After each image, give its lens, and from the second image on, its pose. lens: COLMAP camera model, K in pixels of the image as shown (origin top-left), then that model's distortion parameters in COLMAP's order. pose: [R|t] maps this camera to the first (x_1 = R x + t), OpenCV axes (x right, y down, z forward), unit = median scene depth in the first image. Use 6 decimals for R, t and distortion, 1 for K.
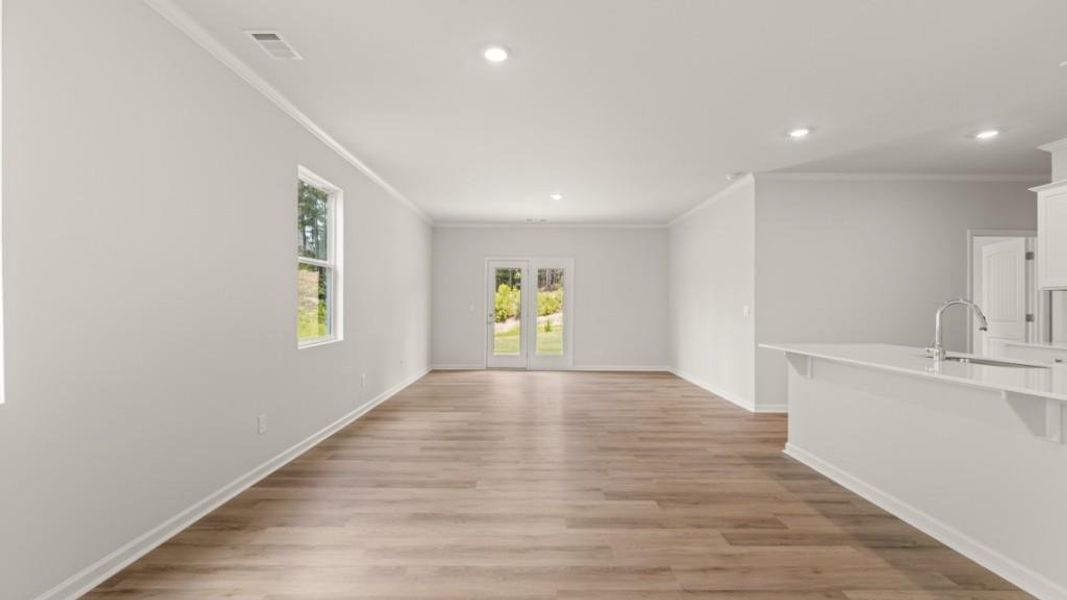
lens RADIAL K [[459.6, 0, 533.5], [0, 459.6, 300.0], [0, 0, 1]] dist [-0.002231, 0.000065]
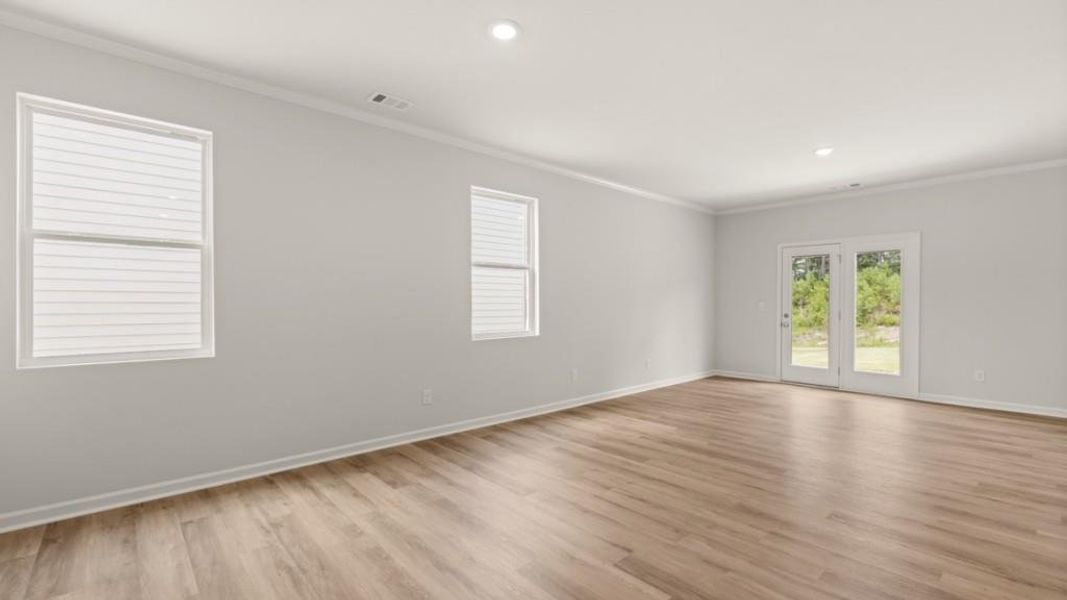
lens RADIAL K [[459.6, 0, 533.5], [0, 459.6, 300.0], [0, 0, 1]] dist [-0.002231, 0.000065]
pose [[0.670305, -0.008825, -0.742033, 0.410383], [0.010929, 0.999938, -0.002020, 0.005230], [0.742005, -0.006756, 0.670360, 0.270201]]
